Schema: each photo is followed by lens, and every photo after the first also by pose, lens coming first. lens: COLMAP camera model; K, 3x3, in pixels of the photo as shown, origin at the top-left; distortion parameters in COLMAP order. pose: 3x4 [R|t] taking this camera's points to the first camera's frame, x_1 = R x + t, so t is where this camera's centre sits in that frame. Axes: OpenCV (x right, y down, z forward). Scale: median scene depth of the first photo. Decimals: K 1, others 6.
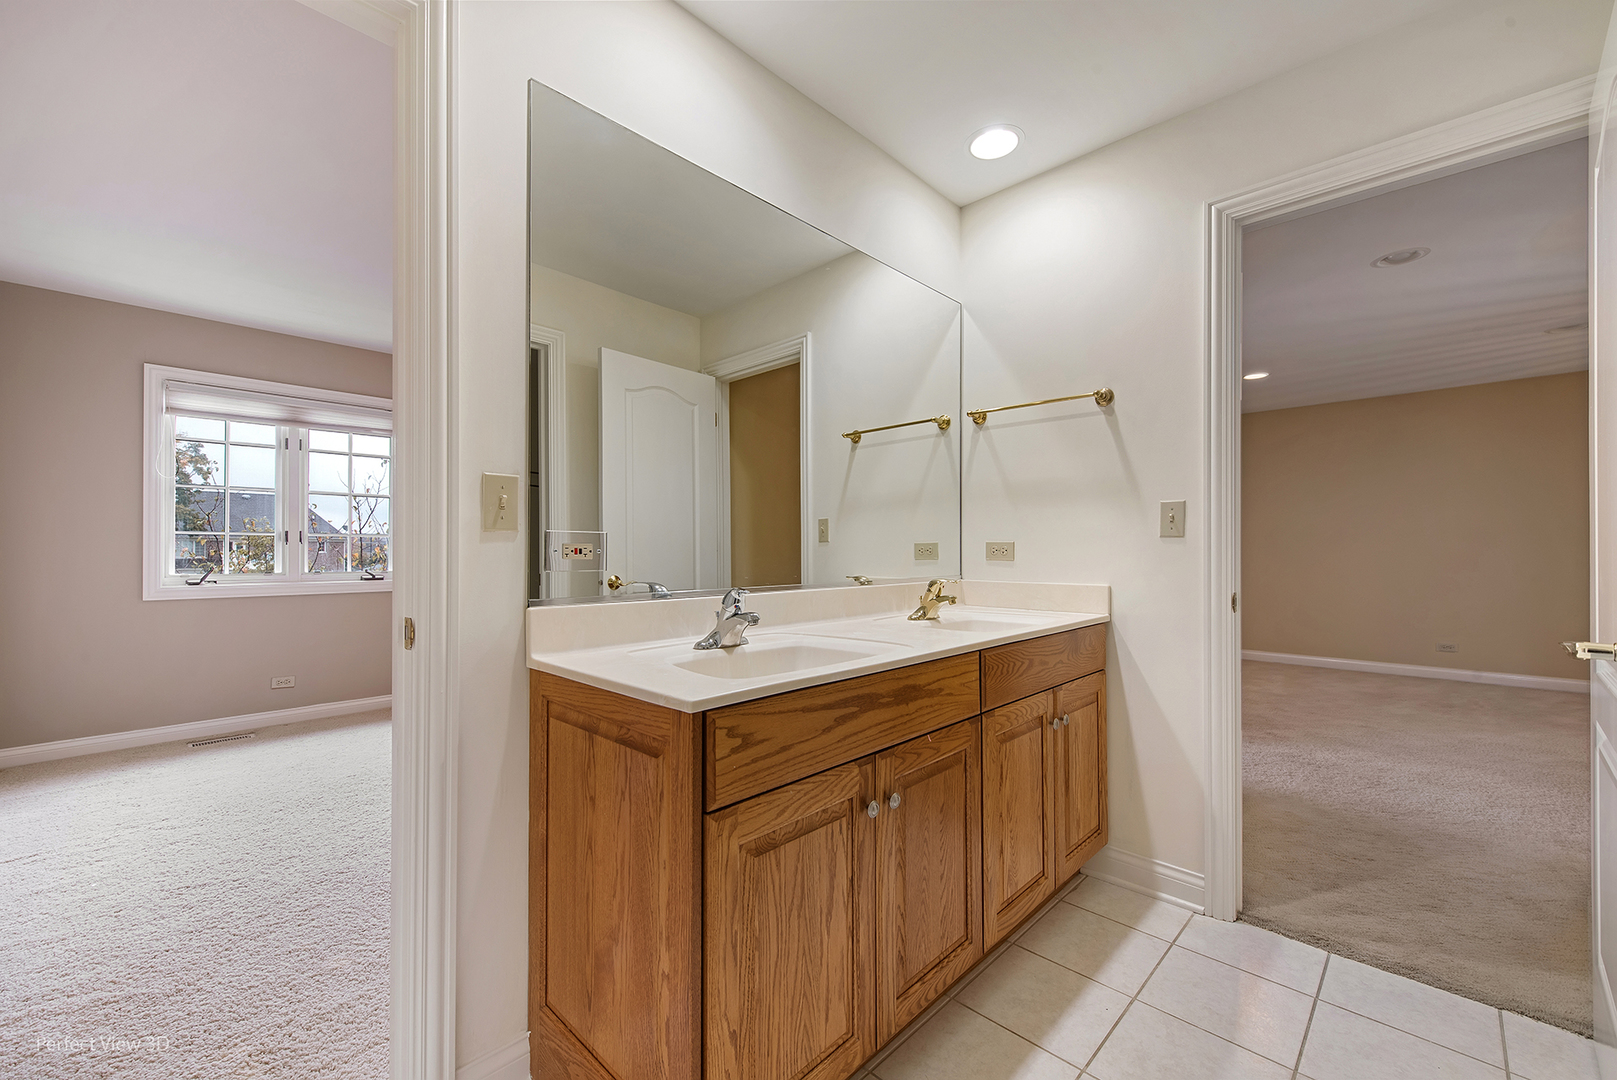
lens RADIAL K [[677.3, 0, 803.4], [0, 677.3, 546.6], [0, 0, 1]] dist [0.015509, 0.000151]
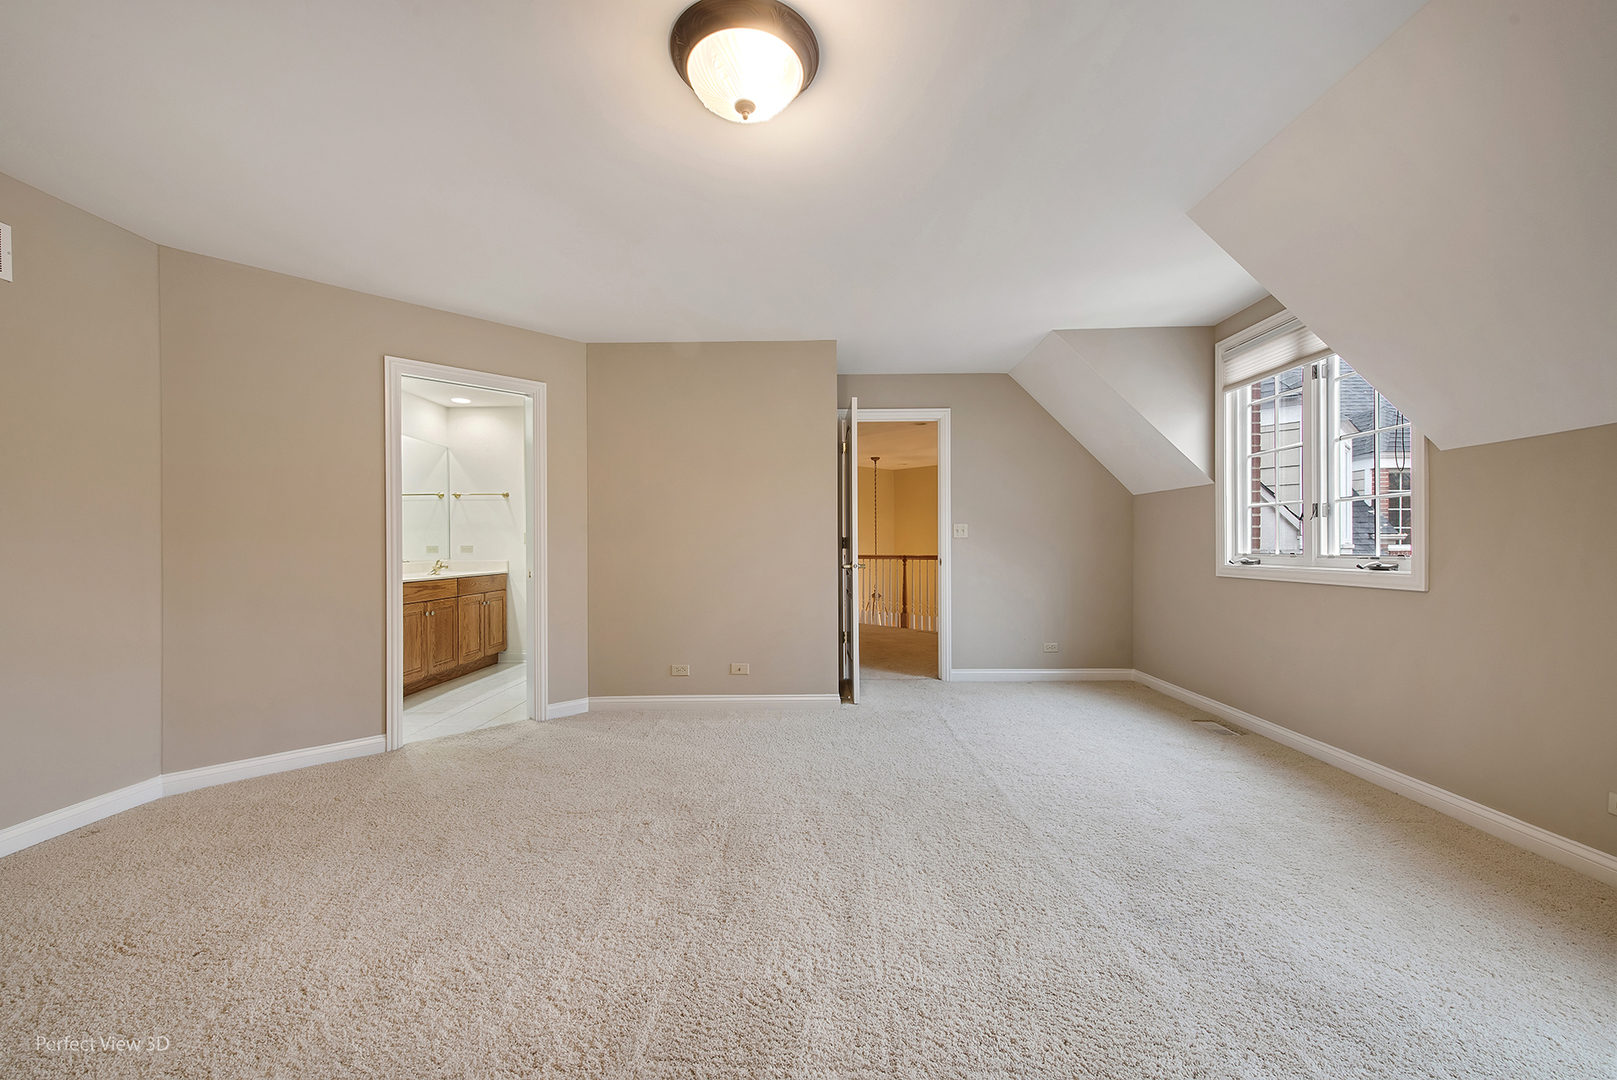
lens RADIAL K [[624.5, 0, 798.2], [0, 624.5, 547.2], [0, 0, 1]] dist [0.006306, -0.000456]
pose [[0.735830, -0.012291, 0.677055, -0.443286], [0.008525, 0.999924, 0.008887, -0.011175], [-0.677113, -0.000767, 0.735879, -1.810201]]
